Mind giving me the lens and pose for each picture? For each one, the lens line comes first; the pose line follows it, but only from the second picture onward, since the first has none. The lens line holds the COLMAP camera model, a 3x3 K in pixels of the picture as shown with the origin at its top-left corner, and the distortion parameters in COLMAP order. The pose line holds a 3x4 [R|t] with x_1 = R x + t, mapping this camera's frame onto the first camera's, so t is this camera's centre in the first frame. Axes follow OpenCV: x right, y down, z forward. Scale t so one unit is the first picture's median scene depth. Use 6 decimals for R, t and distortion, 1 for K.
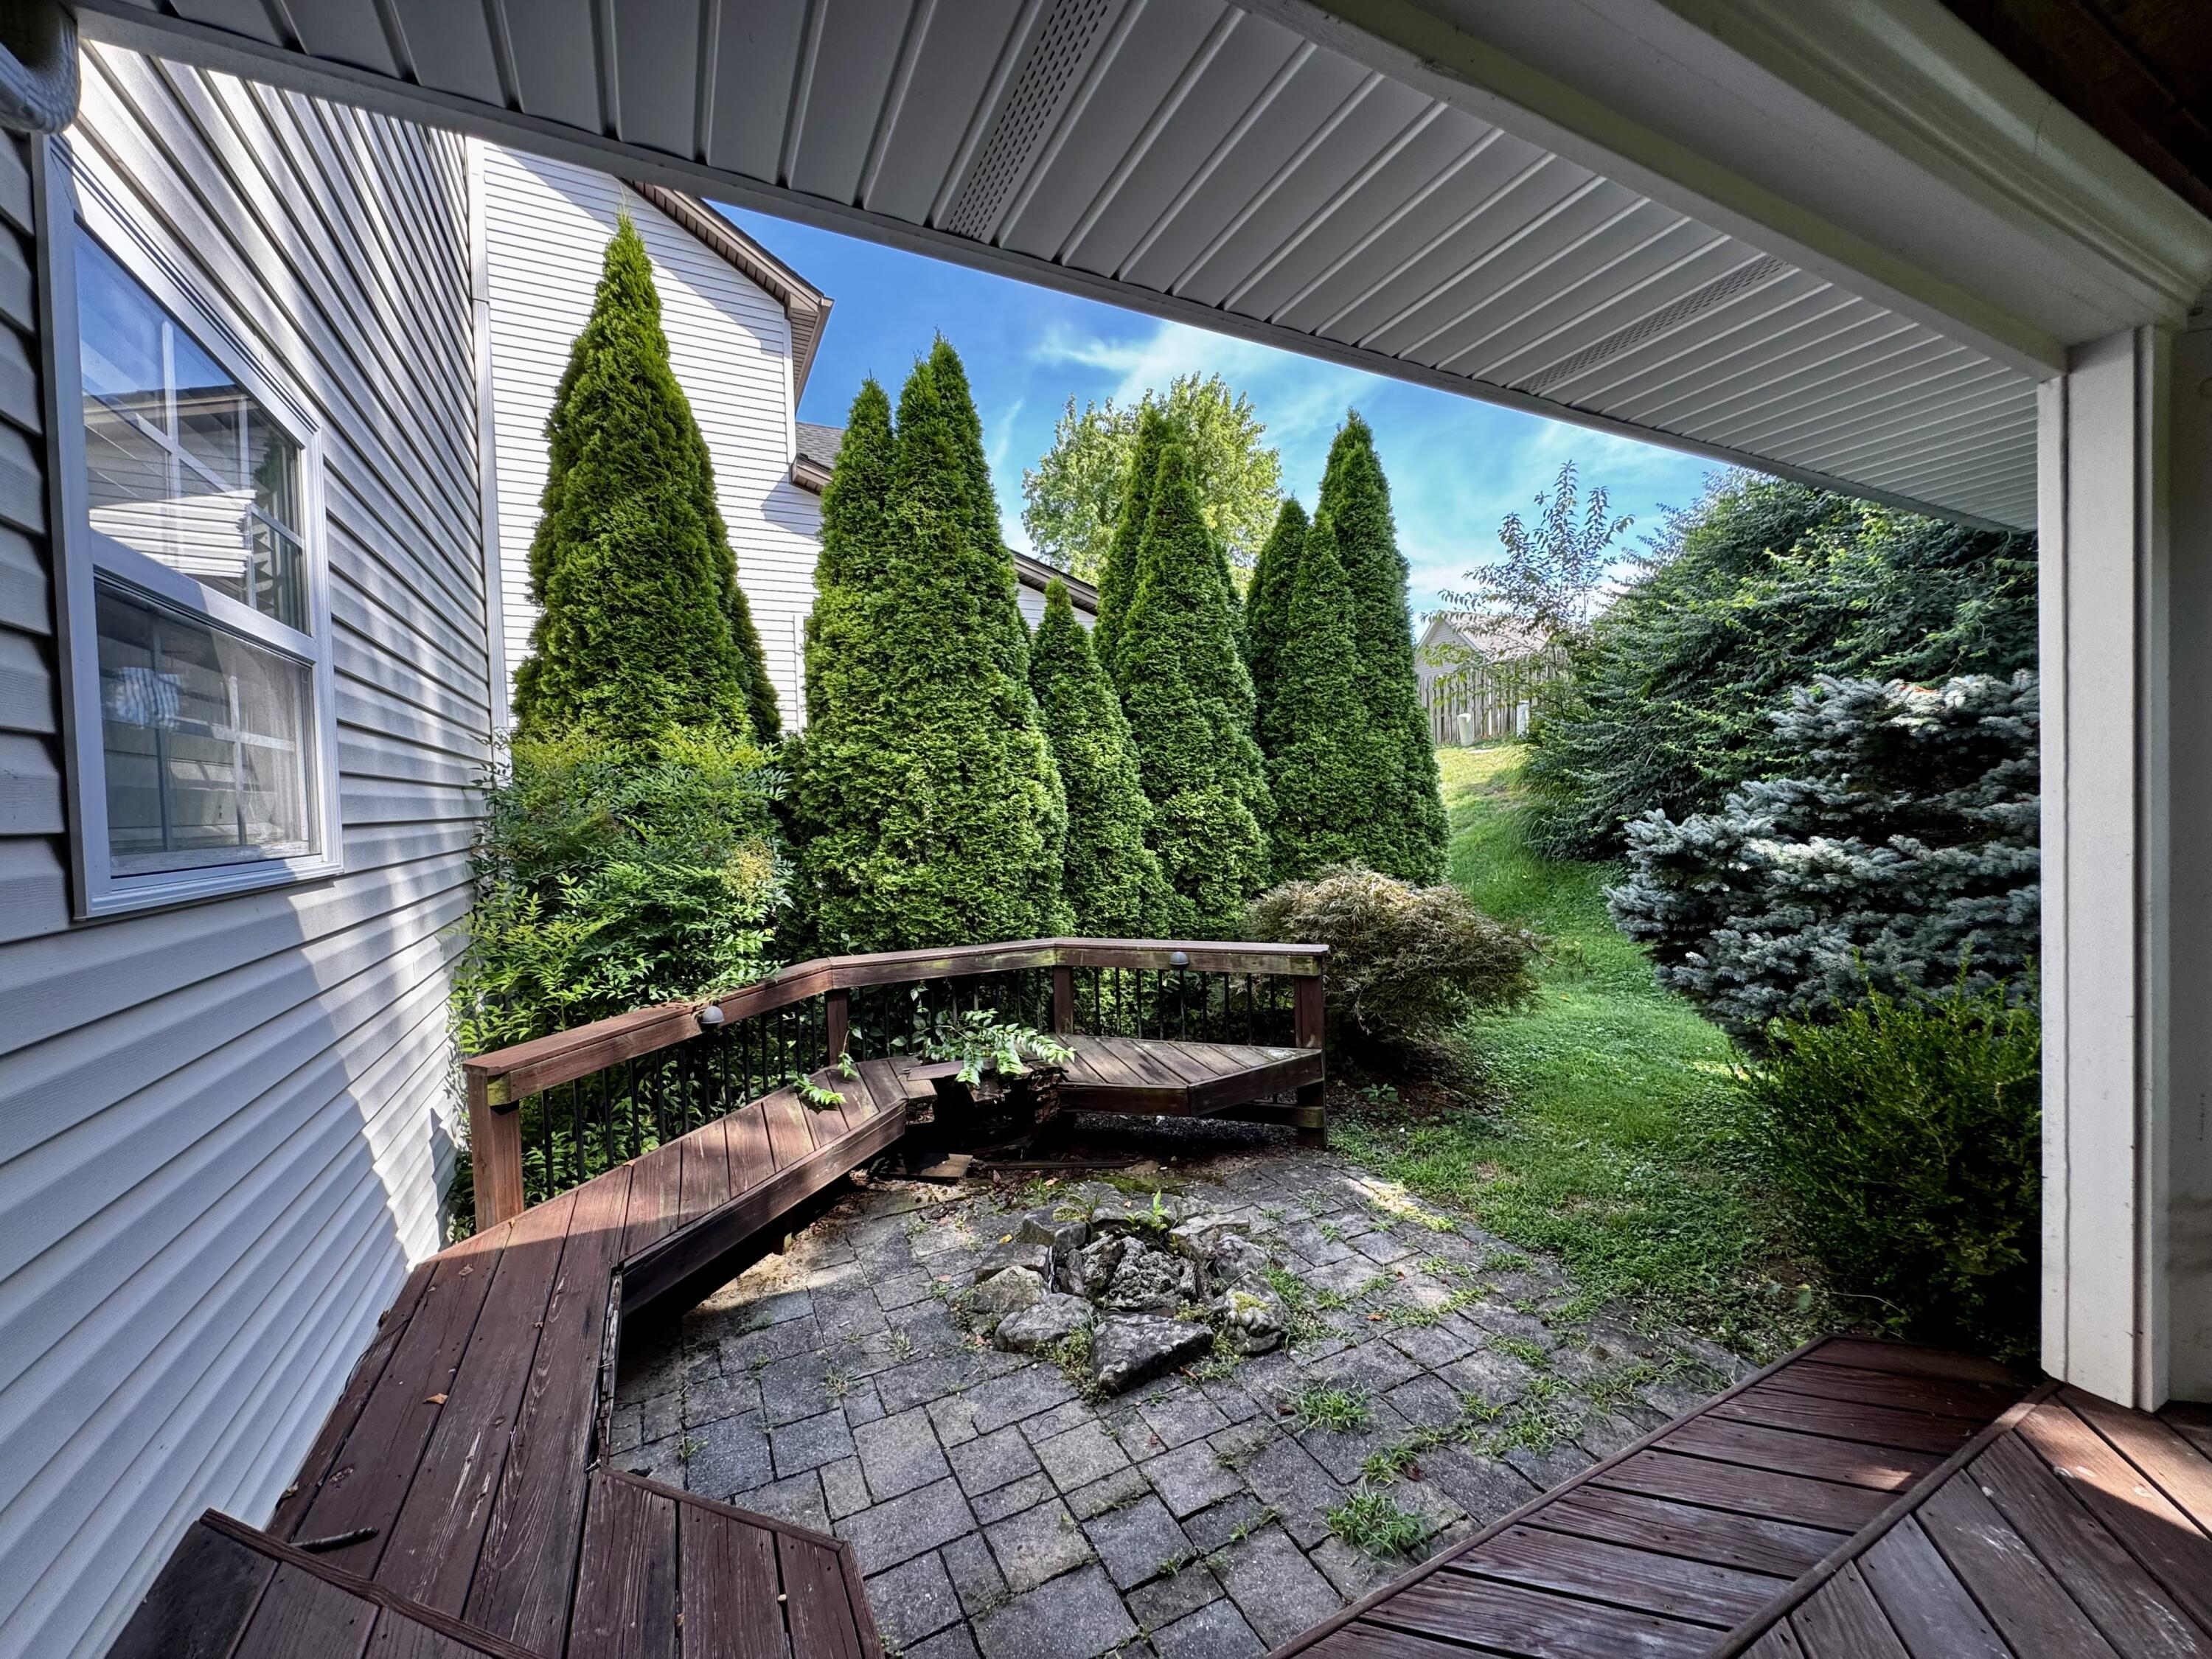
lens RADIAL K [[883.1, 0, 1107.5], [0, 883.1, 828.8], [0, 0, 1]] dist [-0.004015, 0.000219]
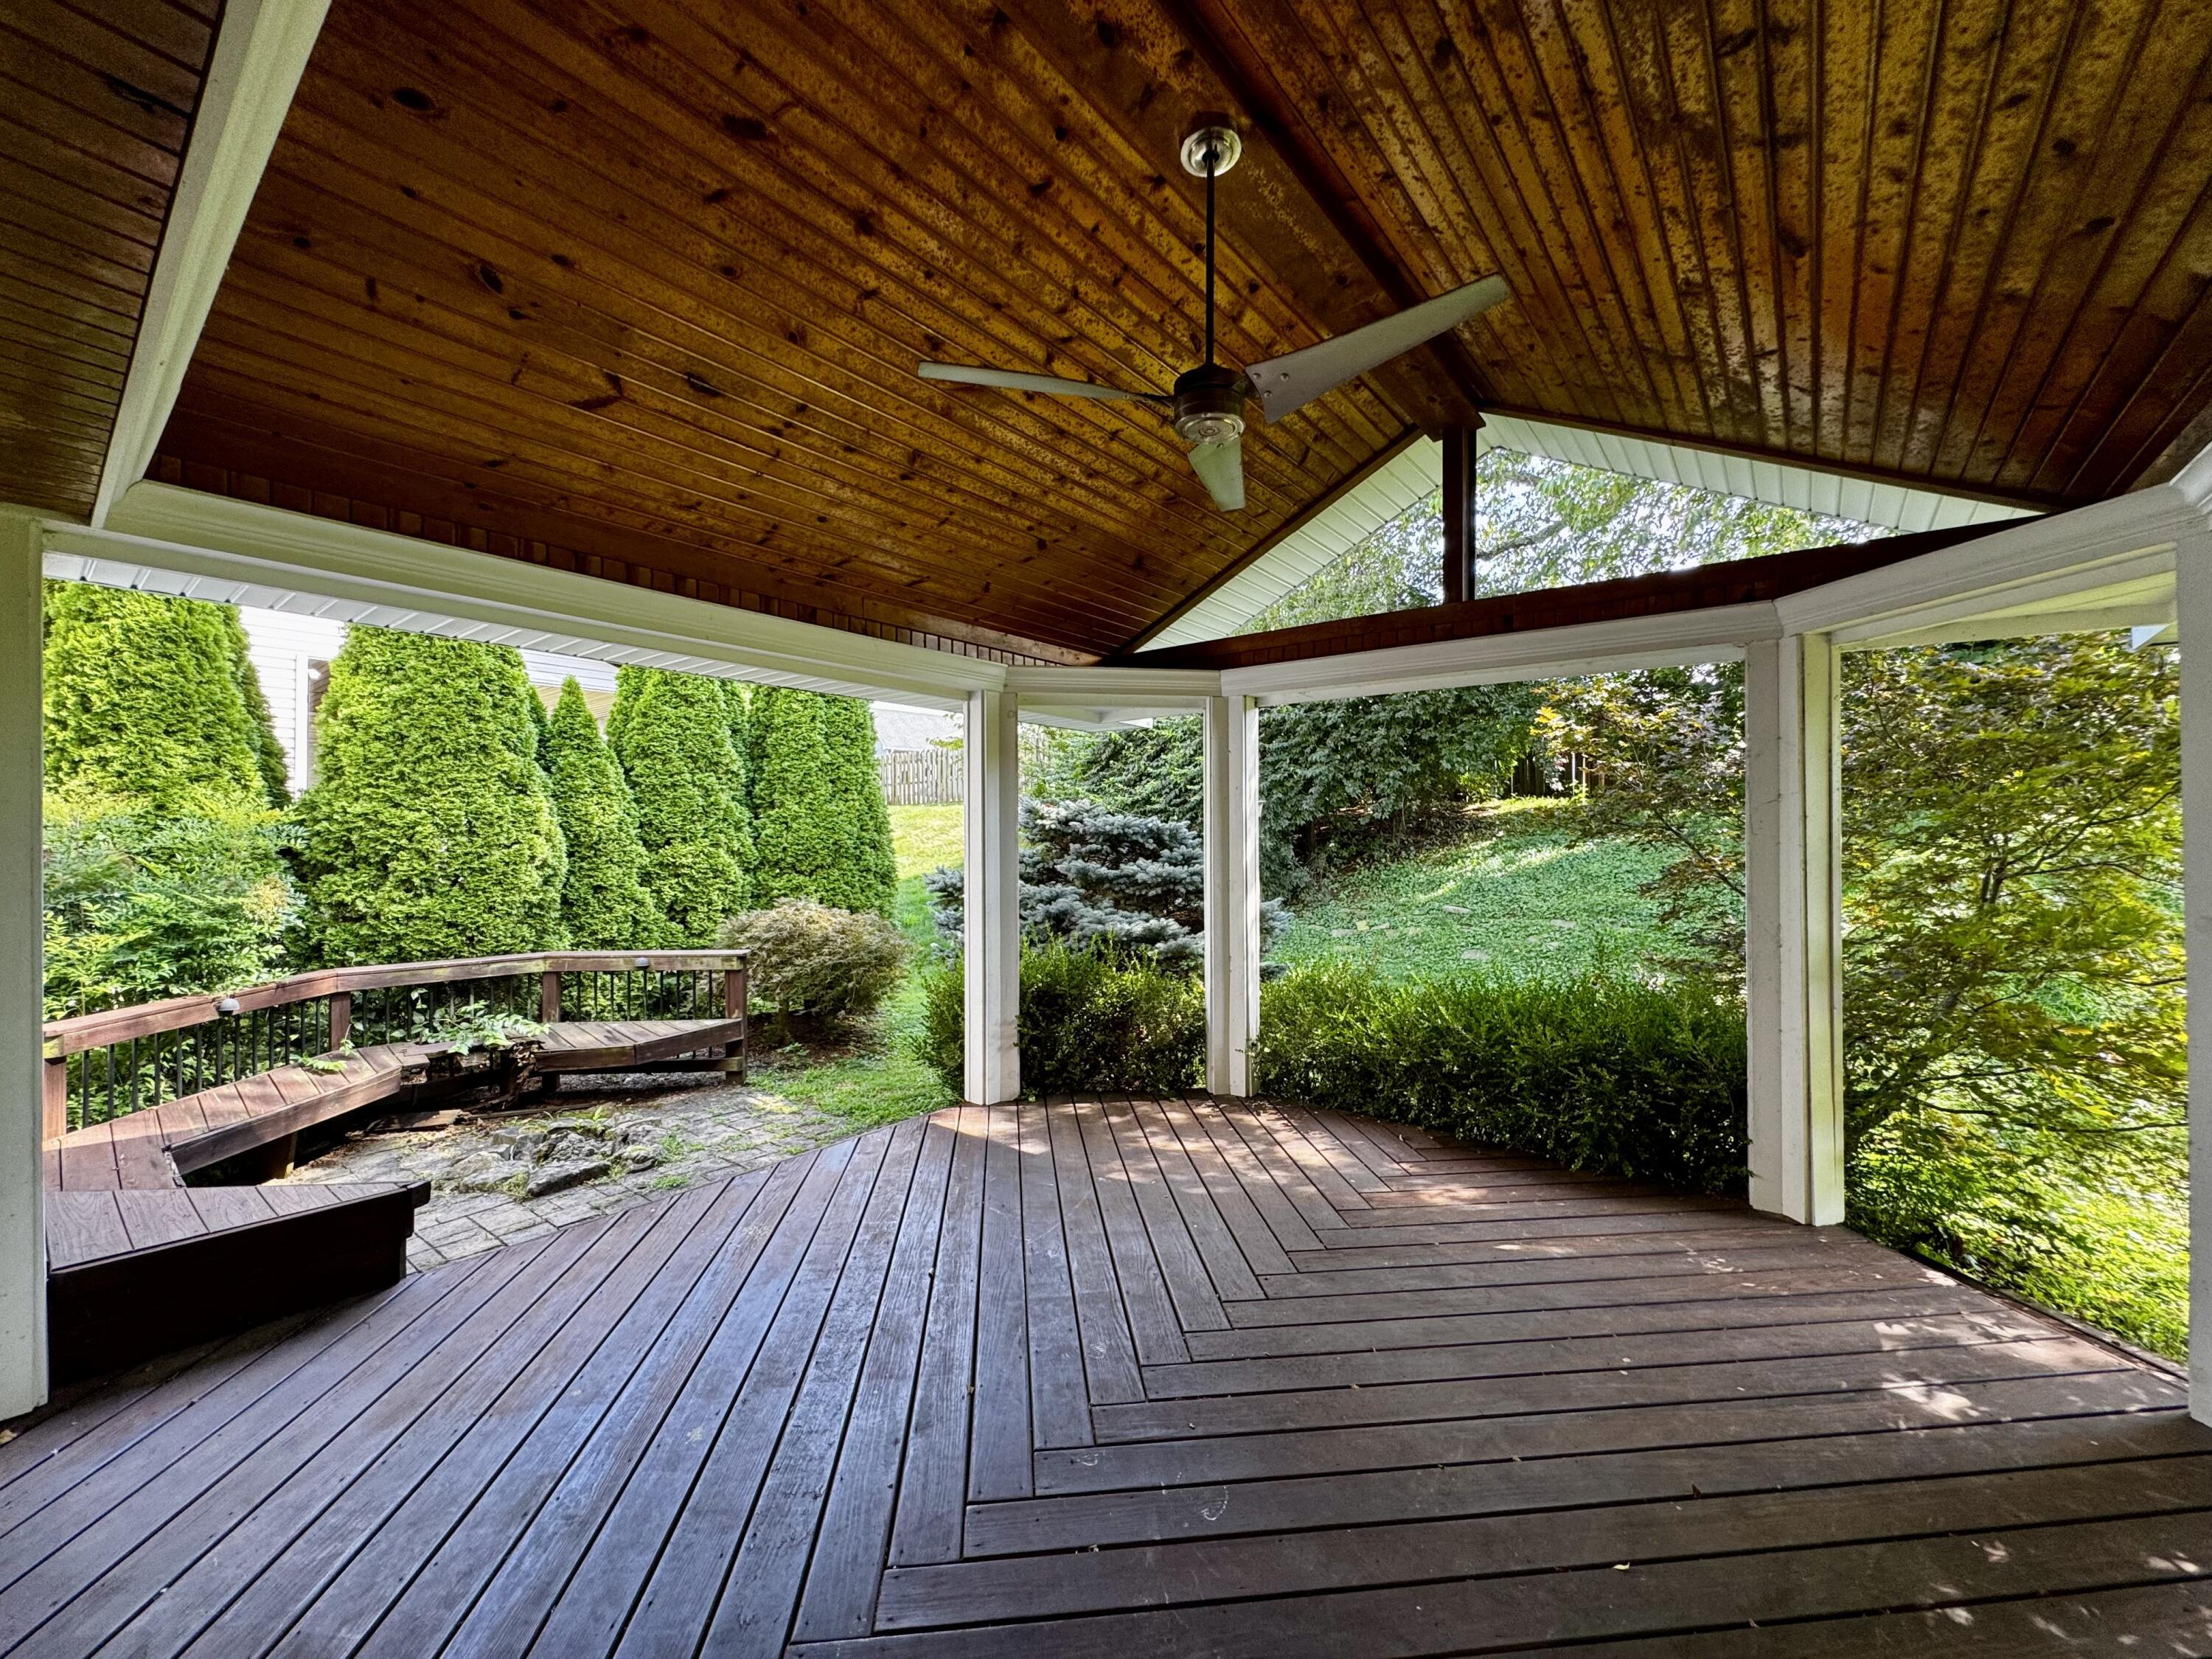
lens RADIAL K [[883.1, 0, 1107.5], [0, 883.1, 828.8], [0, 0, 1]] dist [-0.004015, 0.000219]
pose [[0.909387, 0.031978, 0.414719, 0.161594], [-0.012469, 0.998688, -0.049665, -0.008236], [-0.415763, 0.039994, 0.908593, -0.608993]]
